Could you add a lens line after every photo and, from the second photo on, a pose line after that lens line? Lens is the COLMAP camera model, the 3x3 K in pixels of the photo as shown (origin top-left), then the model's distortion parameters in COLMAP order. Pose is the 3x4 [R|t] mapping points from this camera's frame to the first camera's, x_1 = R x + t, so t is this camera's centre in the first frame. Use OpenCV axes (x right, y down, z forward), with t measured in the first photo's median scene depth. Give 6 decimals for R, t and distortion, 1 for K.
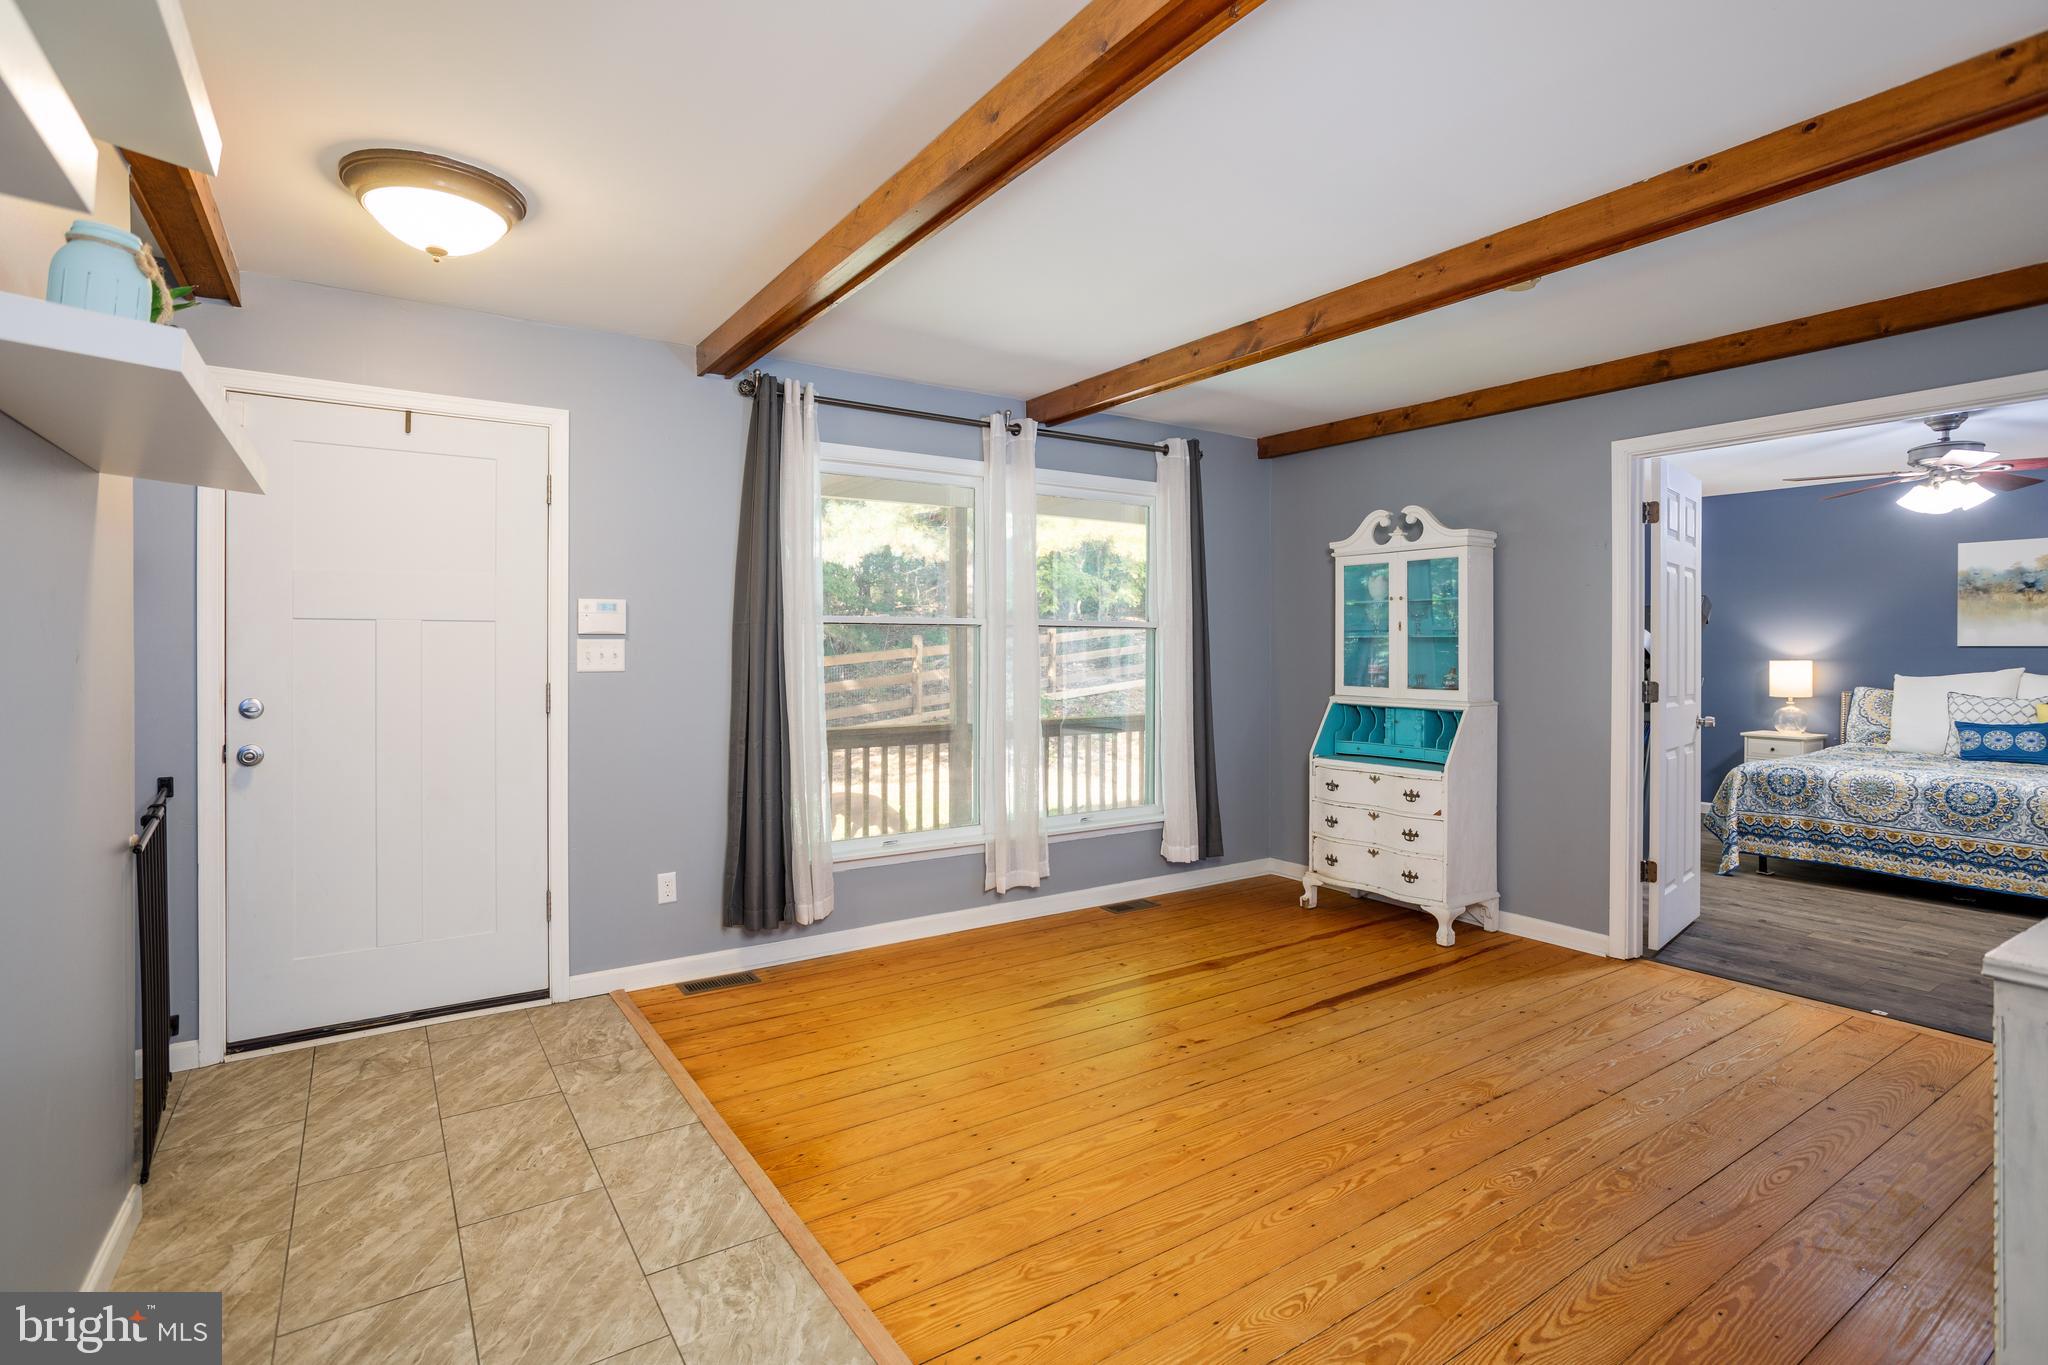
lens RADIAL K [[992.7, 0, 1020.3], [0, 992.7, 665.7], [0, 0, 1]] dist [-0.034056, 0.020815]
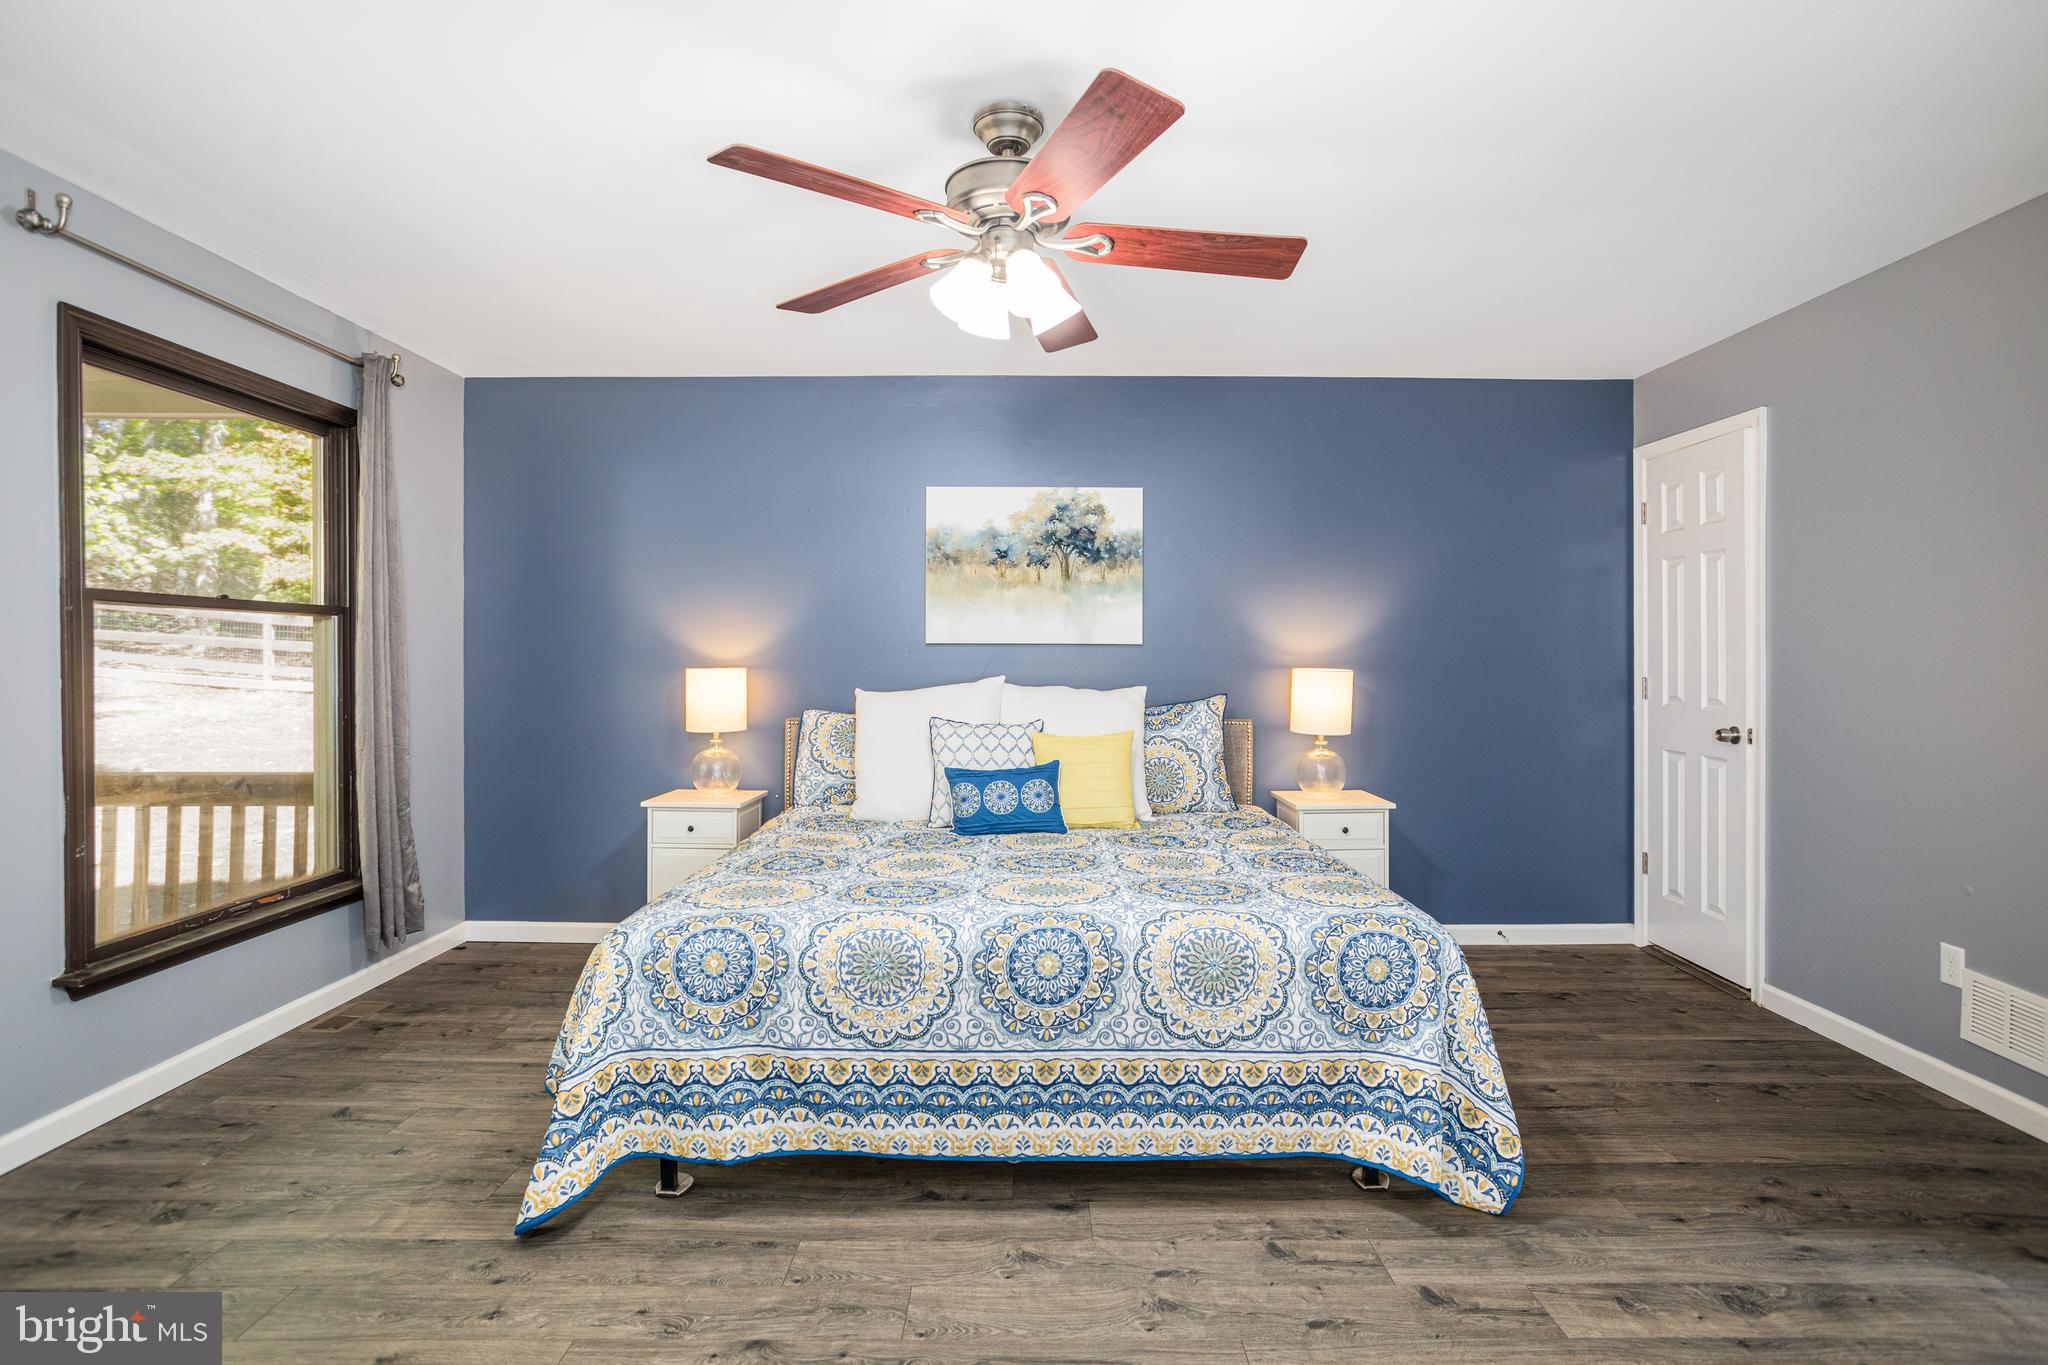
lens RADIAL K [[992.7, 0, 1024.0], [0, 992.7, 680.3], [0, 0, 1]] dist [-0.034056, 0.020815]
pose [[0.563900, -0.015722, 0.825693, 0.490432], [0.013169, 0.999863, 0.010045, -0.001721], [-0.825738, 0.005209, 0.564030, 0.627085]]
